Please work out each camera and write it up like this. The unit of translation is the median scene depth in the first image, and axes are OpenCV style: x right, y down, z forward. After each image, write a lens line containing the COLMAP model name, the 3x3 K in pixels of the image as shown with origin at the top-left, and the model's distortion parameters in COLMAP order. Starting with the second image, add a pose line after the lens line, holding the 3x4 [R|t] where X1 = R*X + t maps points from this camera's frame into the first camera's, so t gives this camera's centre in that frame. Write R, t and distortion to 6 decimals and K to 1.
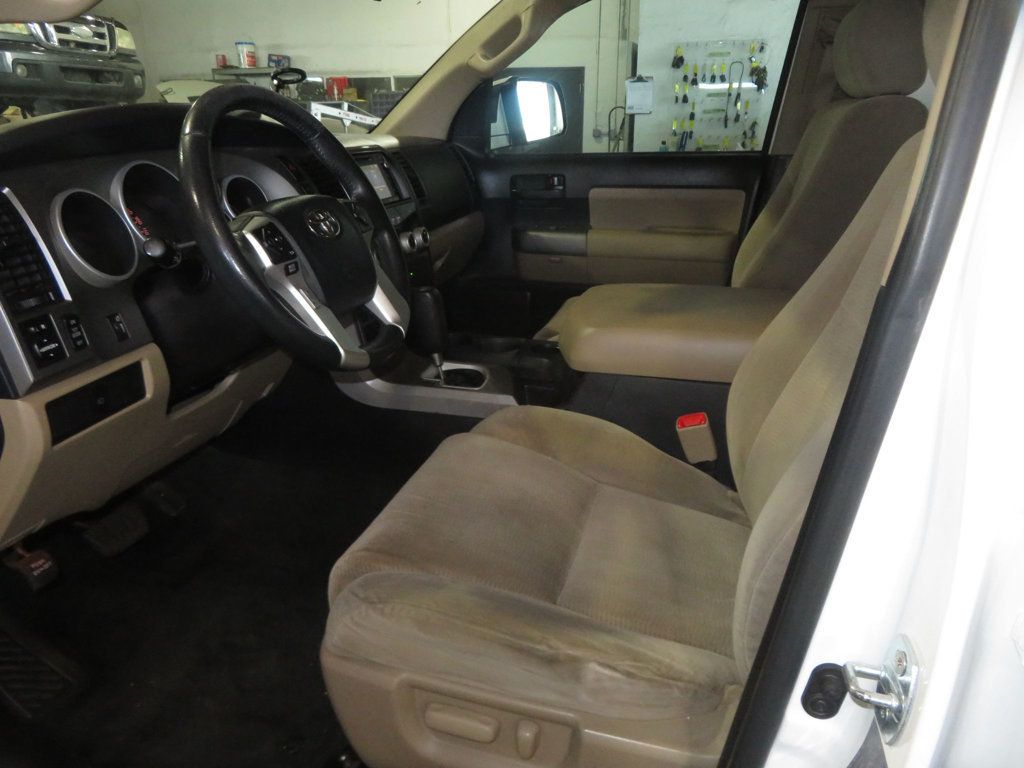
lens RADIAL K [[731.7, 0, 516.4], [0, 731.7, 382.3], [0, 0, 1]] dist [-0.003493, -0.003676]
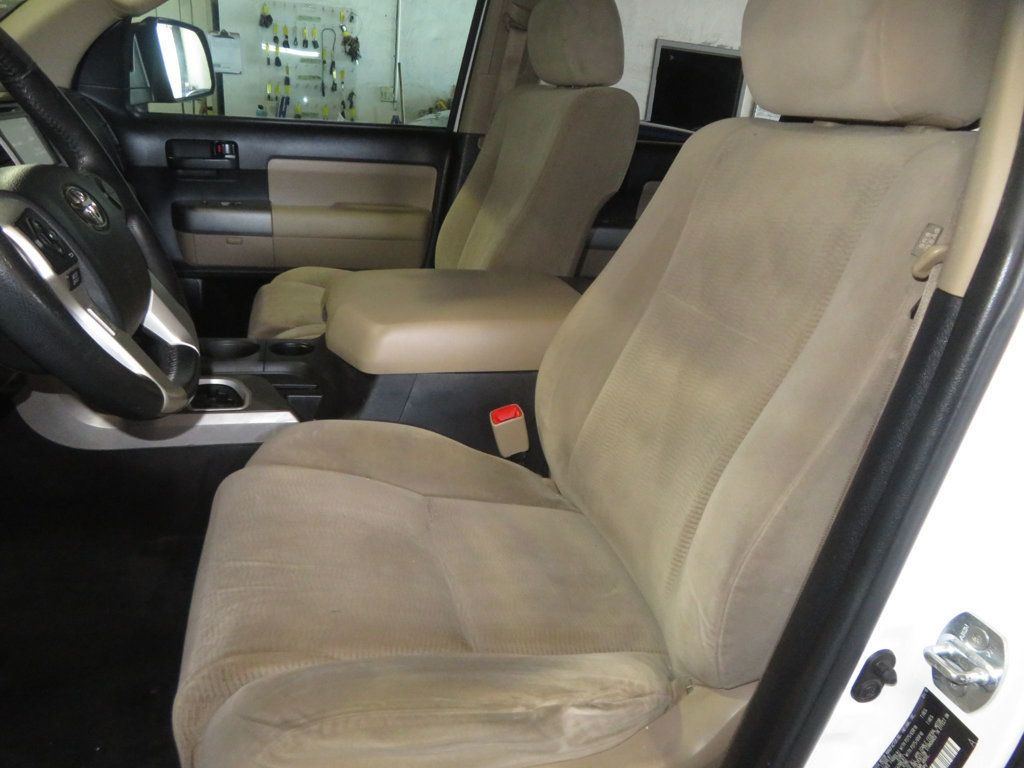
lens RADIAL K [[737.4, 0, 516.2], [0, 737.4, 379.4], [0, 0, 1]] dist [-0.015122, 0.034784]
pose [[0.859687, -0.110501, 0.498726, -0.111588], [0.093698, 0.993869, 0.058695, -0.023961], [-0.502155, -0.003730, 0.864770, 0.077758]]
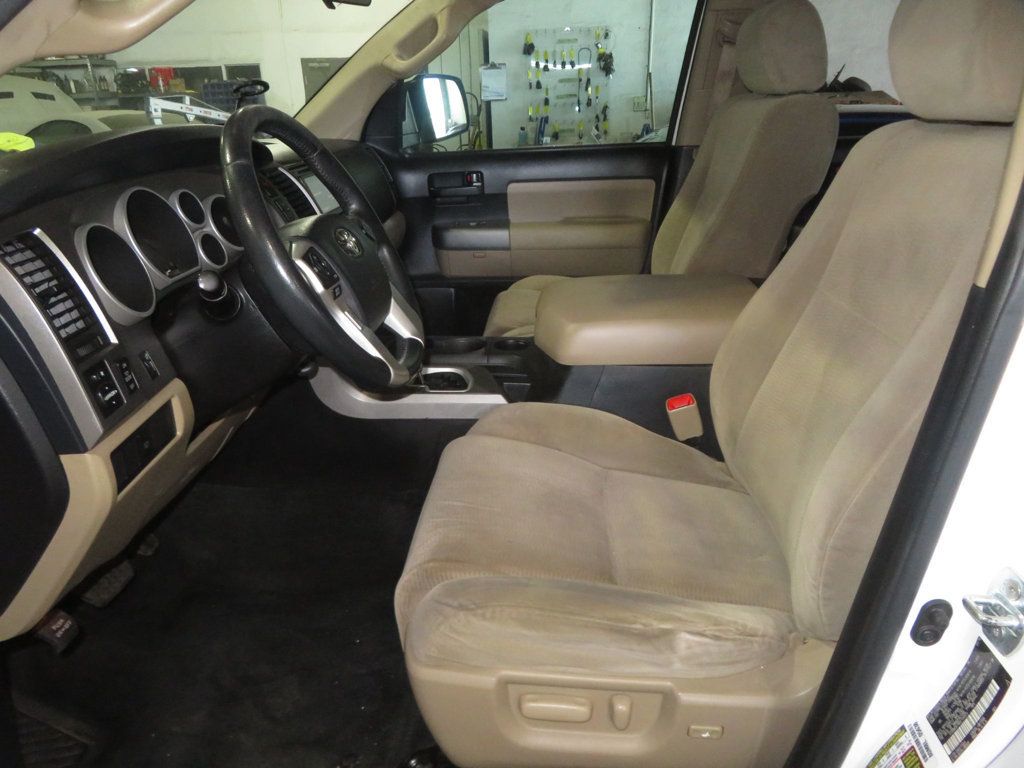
lens RADIAL K [[731.9, 0, 519.6], [0, 731.9, 377.6], [0, 0, 1]] dist [-0.003069, -0.004245]
pose [[0.978591, -0.092582, 0.183816, -0.093904], [0.090414, 0.995700, 0.020160, -0.013273], [-0.184892, -0.003109, 0.982754, -0.010825]]
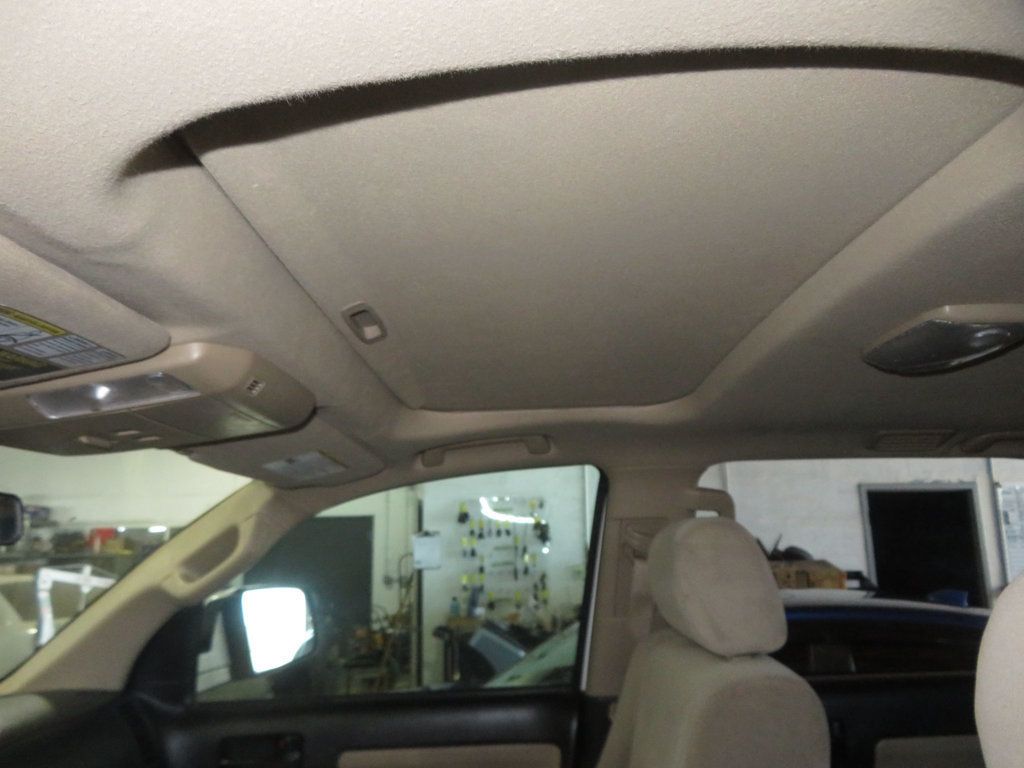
lens RADIAL K [[755.5, 0, 513.5], [0, 755.5, 382.1], [0, 0, 1]] dist [0.008774, 0.001816]
pose [[0.965505, 0.037955, 0.257602, 0.058627], [0.108829, 0.839941, -0.531653, -0.155823], [-0.236549, 0.541348, 0.806837, 0.199653]]
